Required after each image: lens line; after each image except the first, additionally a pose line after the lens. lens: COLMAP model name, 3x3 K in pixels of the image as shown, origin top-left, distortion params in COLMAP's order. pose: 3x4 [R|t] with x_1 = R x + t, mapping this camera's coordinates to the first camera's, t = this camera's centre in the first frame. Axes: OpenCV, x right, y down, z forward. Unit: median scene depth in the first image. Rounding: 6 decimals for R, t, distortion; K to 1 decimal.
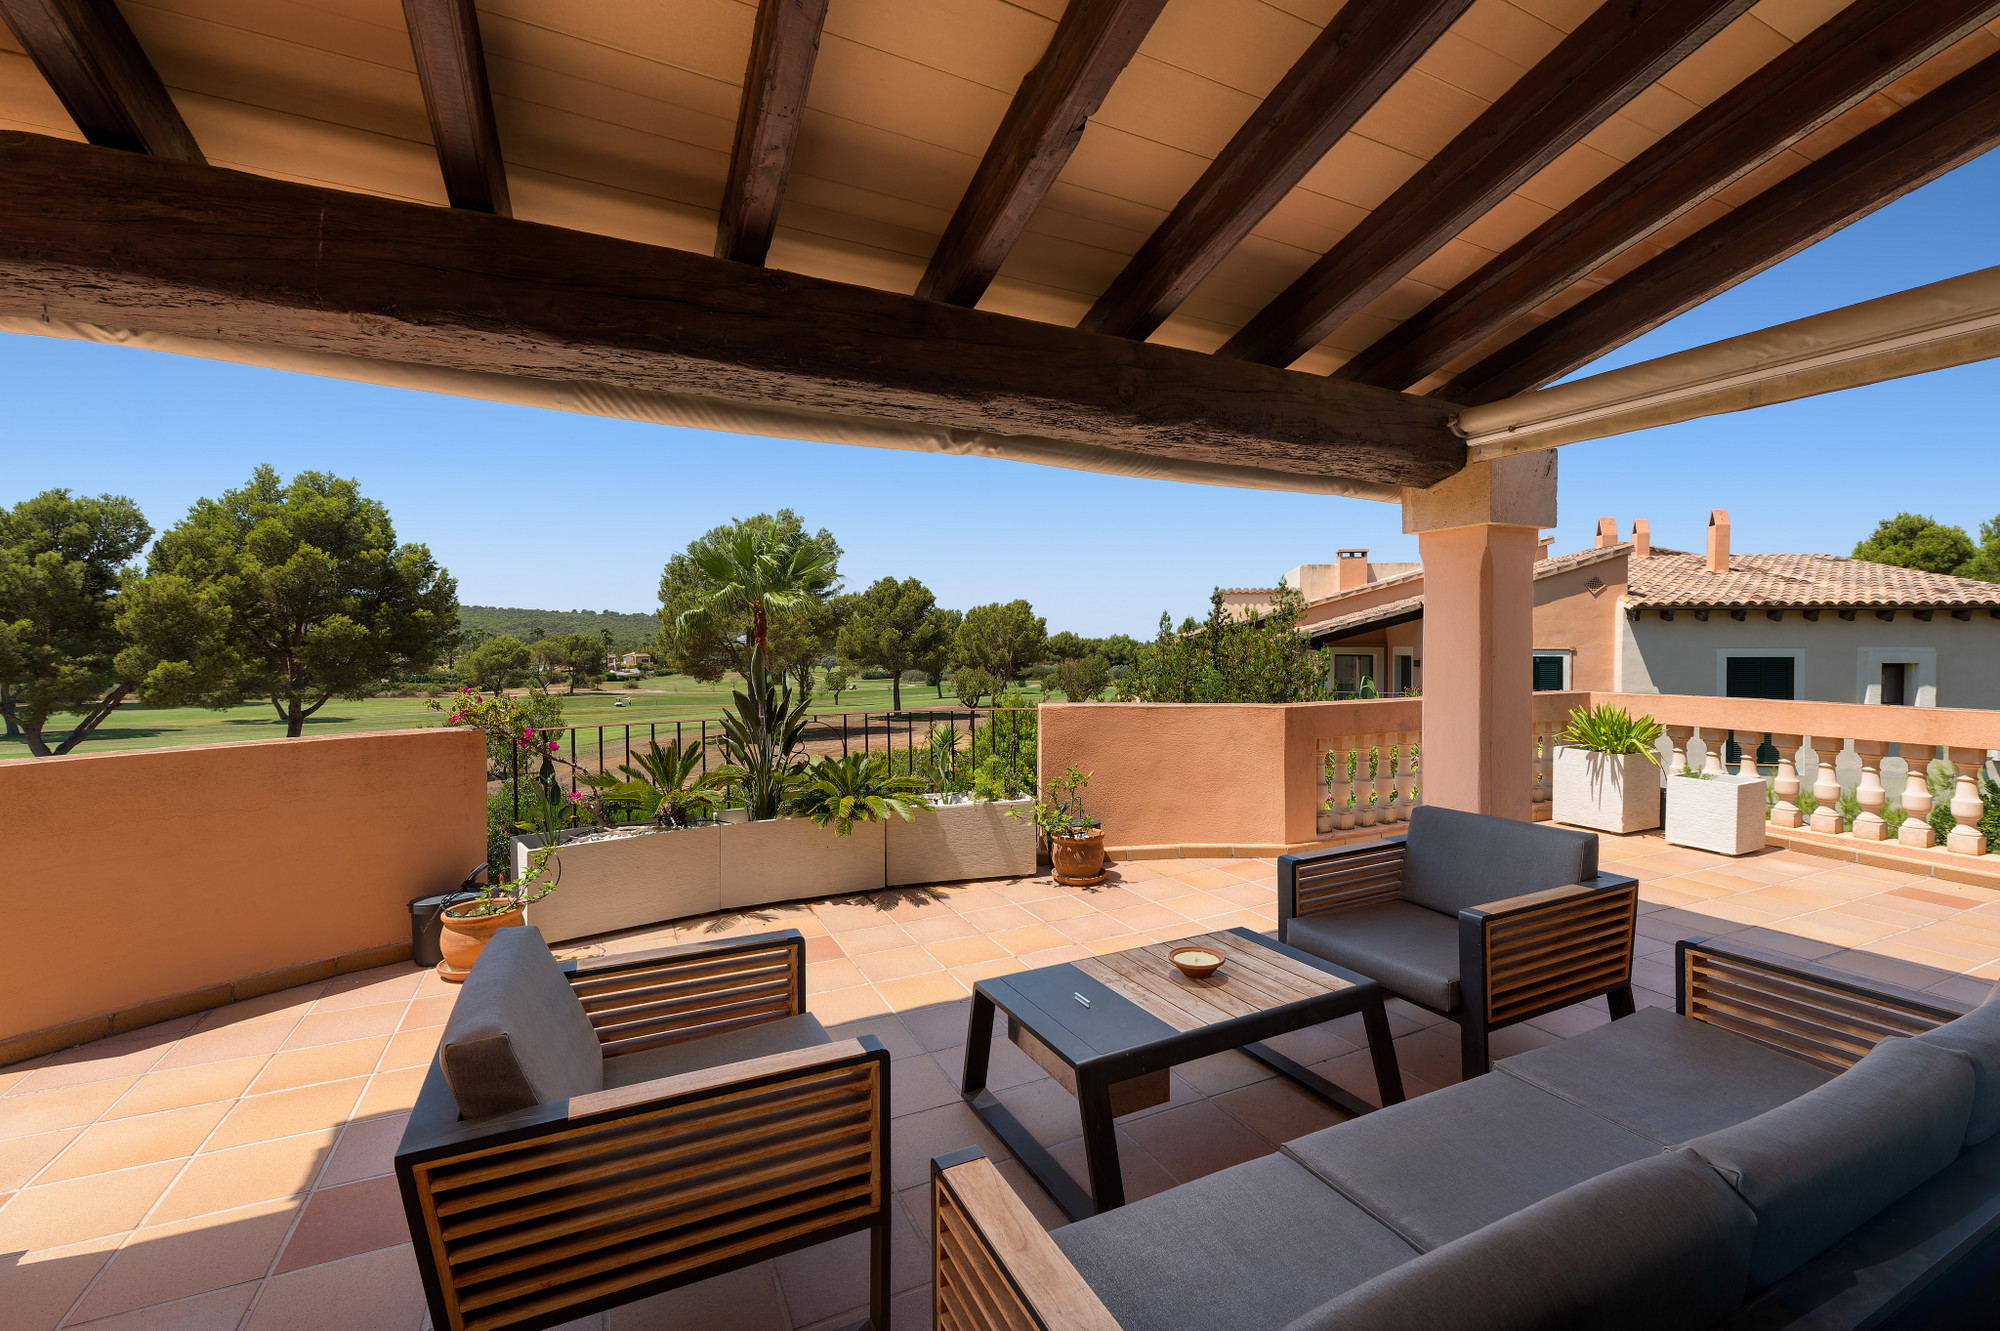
lens RADIAL K [[850.3, 0, 1025.8], [0, 850.3, 655.8], [0, 0, 1]] dist [-0.000854, 0.000151]
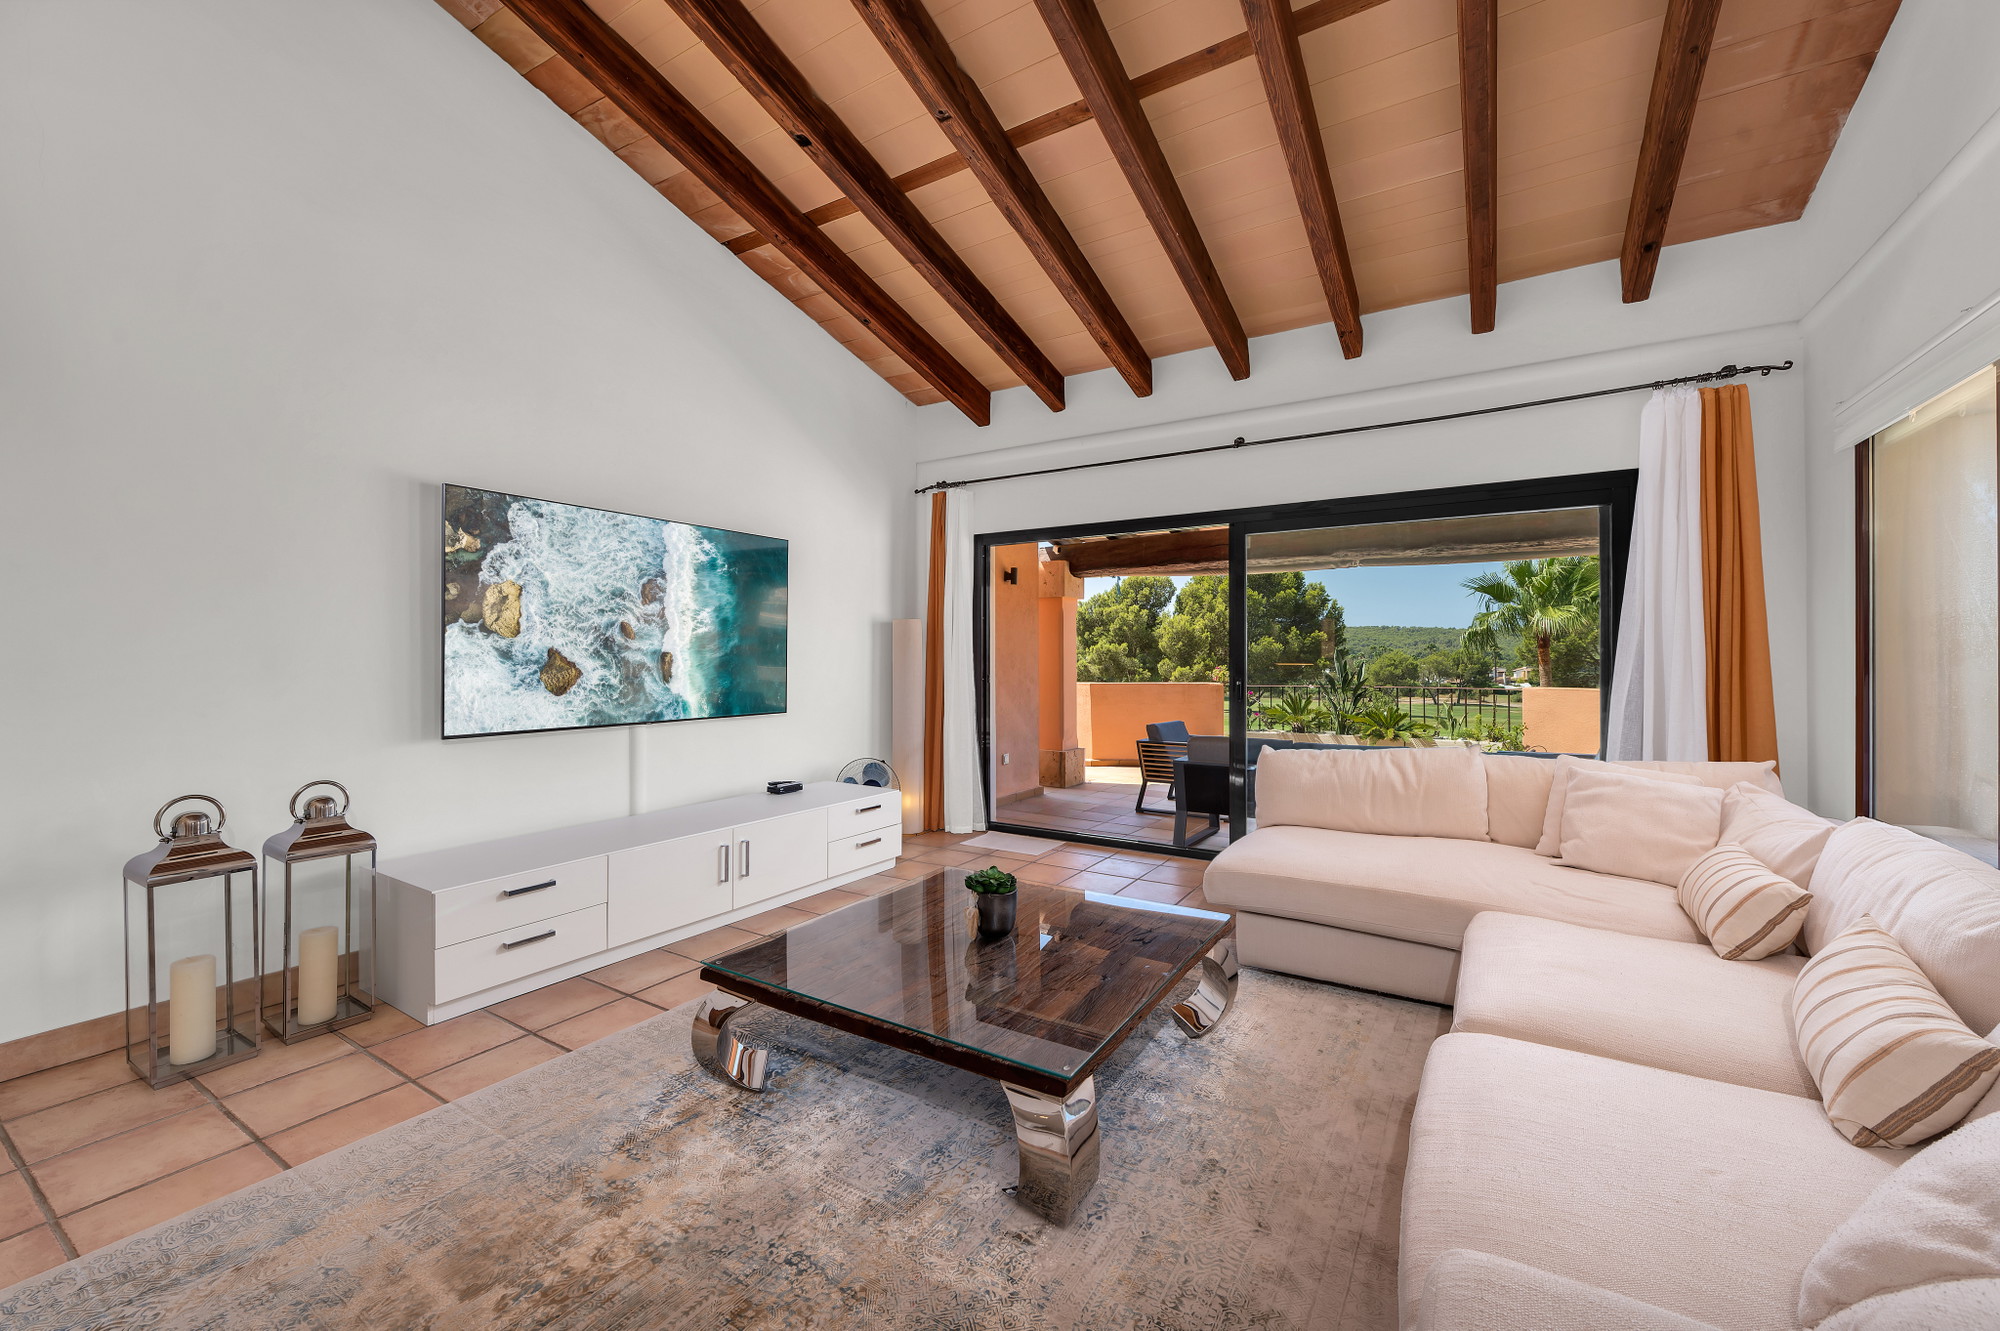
lens RADIAL K [[792.1, 0, 1006.8], [0, 792.1, 651.4], [0, 0, 1]] dist [0.000094, -0.000054]
pose [[0.523332, -0.006782, -0.852102, 0.110865], [-0.013096, 0.999786, -0.016000, 0.004366], [0.852028, 0.019533, 0.523132, -0.084671]]
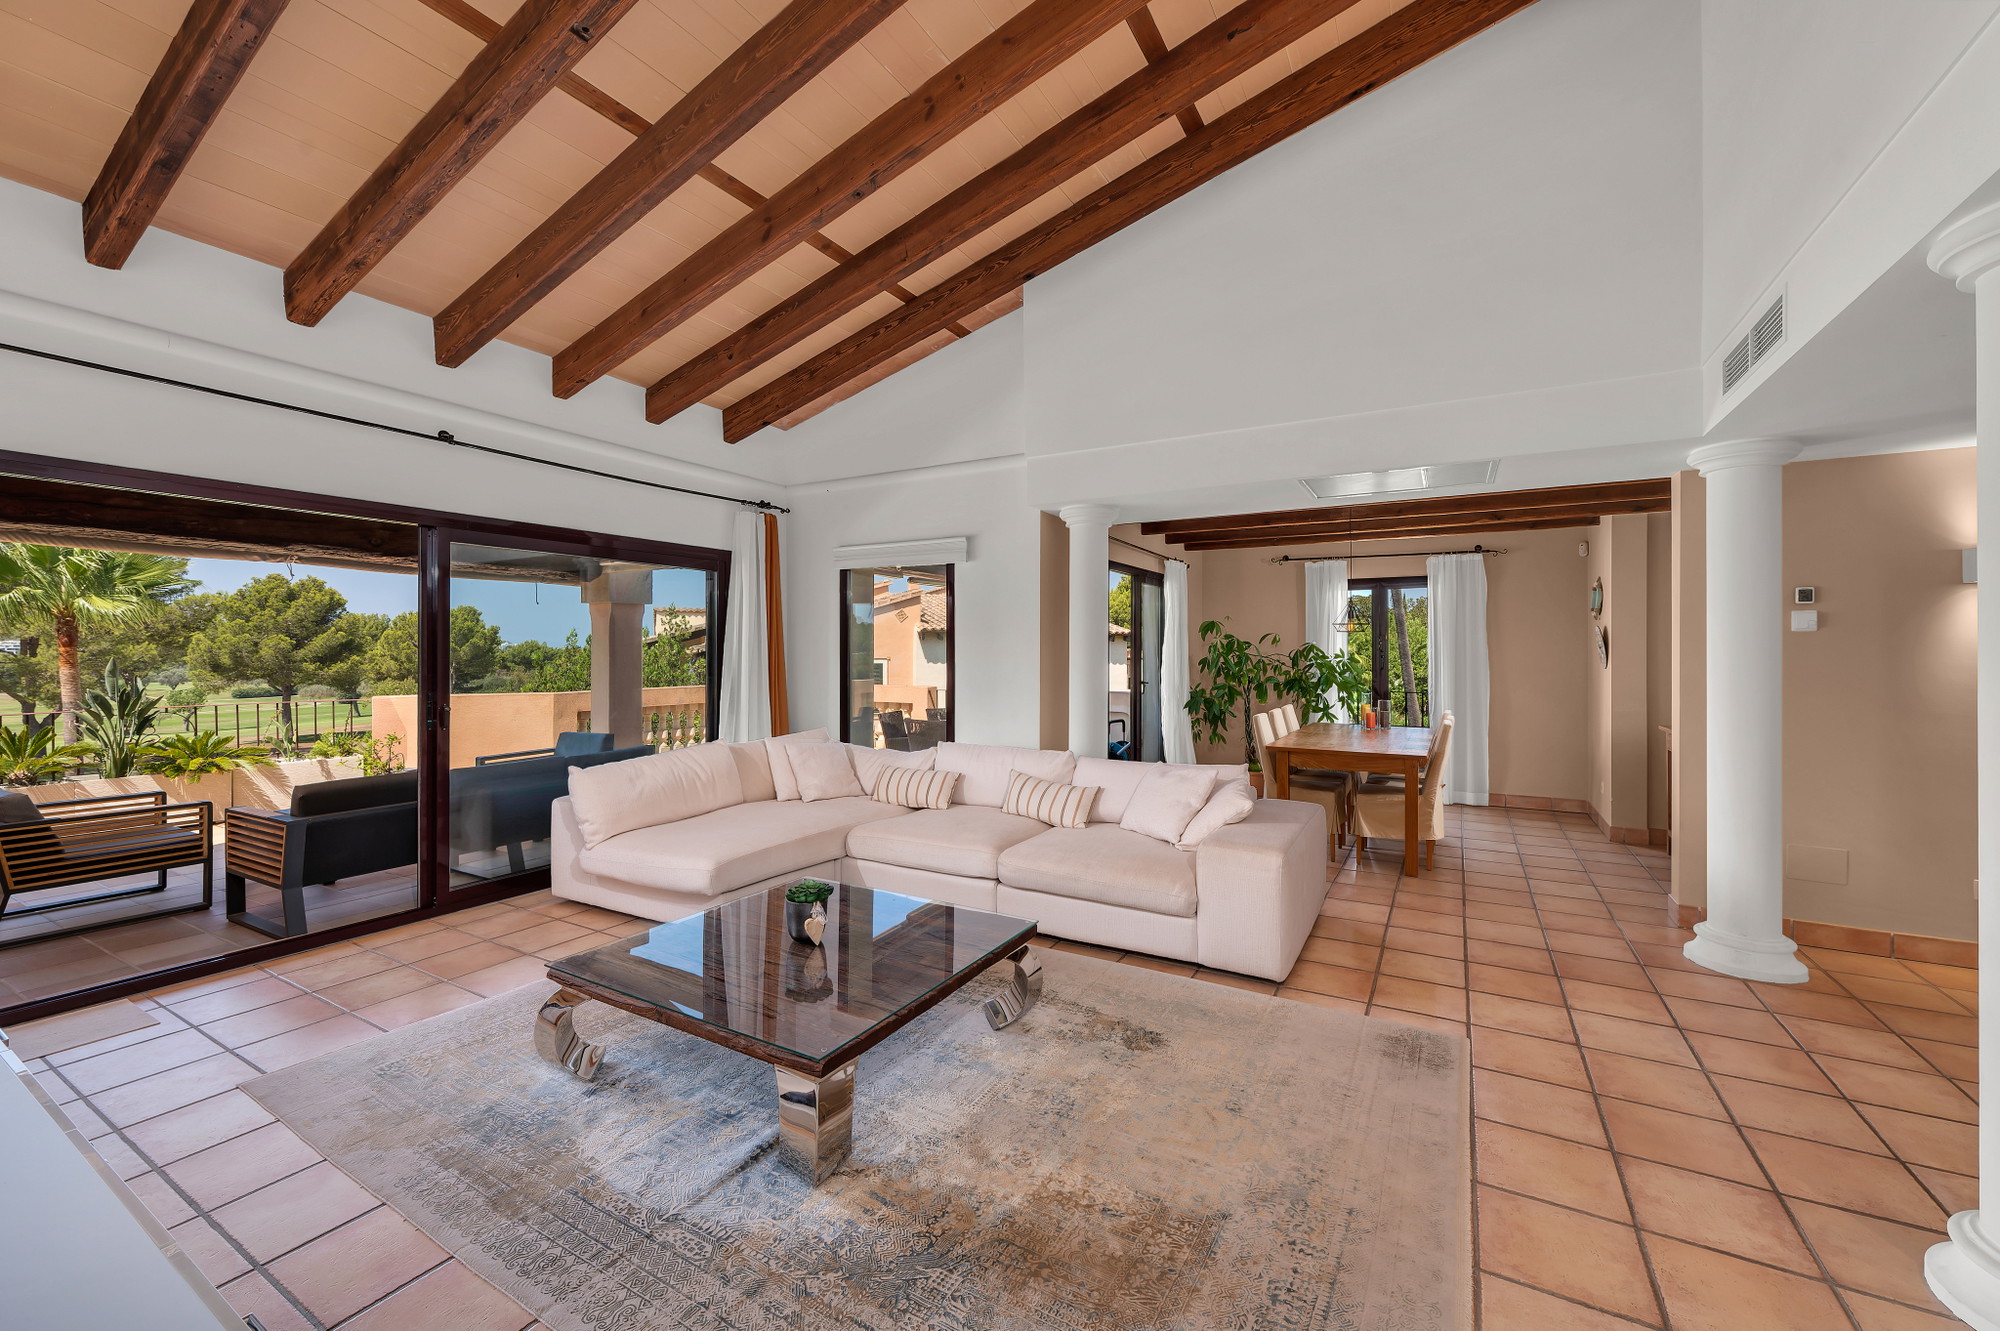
lens RADIAL K [[792.1, 0, 1006.8], [0, 792.1, 651.4], [0, 0, 1]] dist [0.000094, -0.000054]
pose [[0.834819, 0.002668, 0.550518, 0.027497], [0.006835, 0.999861, -0.015211, 0.000915], [-0.550482, 0.016462, 0.834685, -0.123546]]
